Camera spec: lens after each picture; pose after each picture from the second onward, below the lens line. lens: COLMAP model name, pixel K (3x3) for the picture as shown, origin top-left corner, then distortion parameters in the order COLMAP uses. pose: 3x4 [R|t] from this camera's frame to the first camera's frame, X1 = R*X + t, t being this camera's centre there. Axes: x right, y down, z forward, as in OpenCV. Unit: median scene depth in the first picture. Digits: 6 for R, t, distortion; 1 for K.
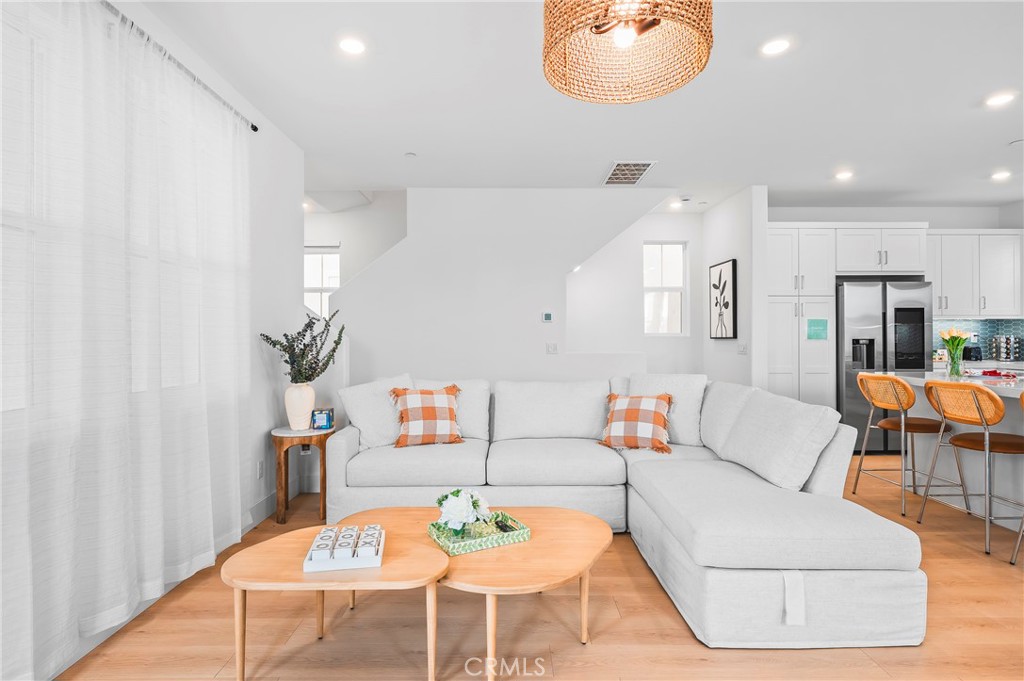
lens RADIAL K [[524.5, 0, 507.6], [0, 524.5, 332.7], [0, 0, 1]] dist [-0.000437, 0.000522]
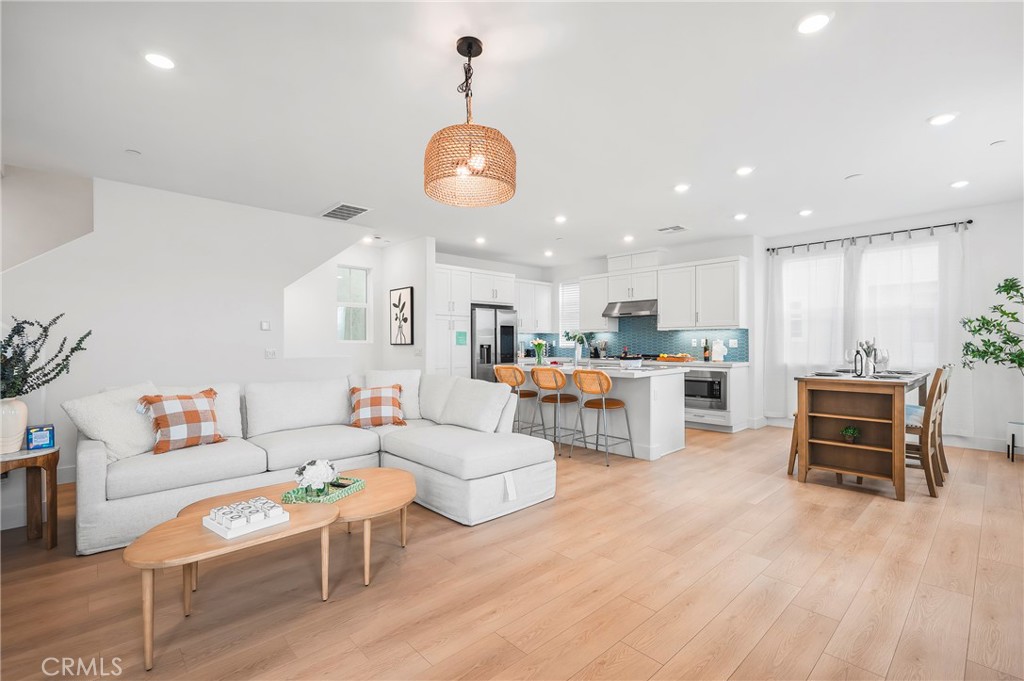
lens RADIAL K [[461.6, 0, 513.2], [0, 461.6, 345.4], [0, 0, 1]] dist [-0.002097, 0.000303]
pose [[0.732064, -0.003917, 0.681224, -0.250321], [-0.004263, 0.999938, 0.010330, -0.000424], [-0.681222, -0.010466, 0.732002, -0.085529]]
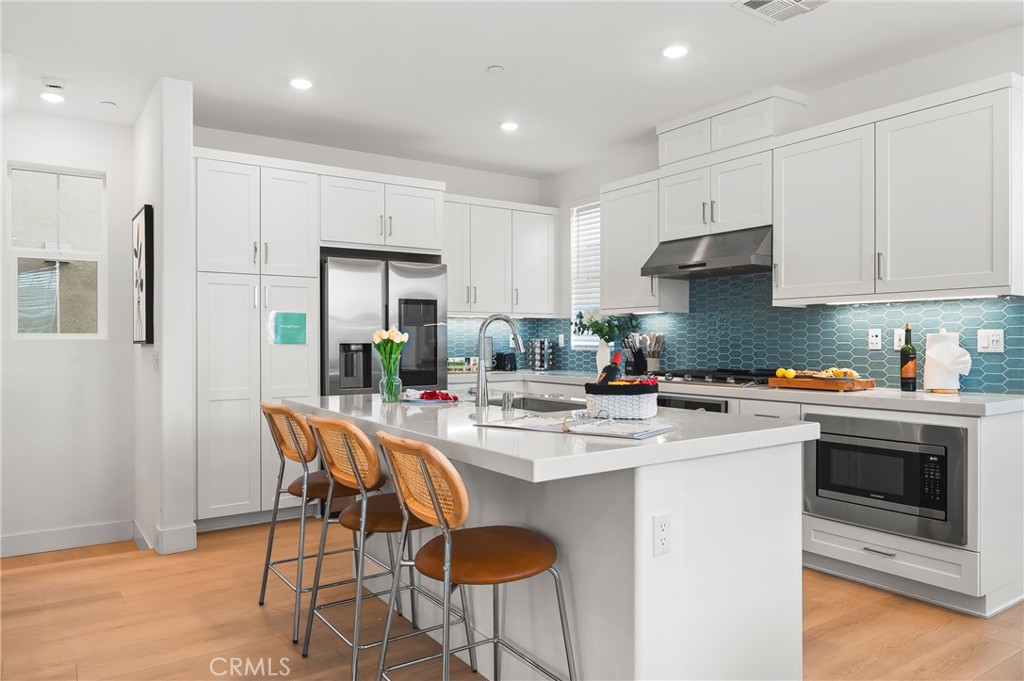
lens RADIAL K [[697.8, 0, 510.0], [0, 697.8, 343.9], [0, 0, 1]] dist [-0.001347, -0.004498]
pose [[0.834592, -0.003709, 0.550856, 0.431452], [-0.002866, 0.999935, 0.011074, 0.002499], [-0.550861, -0.010820, 0.834527, 0.176258]]
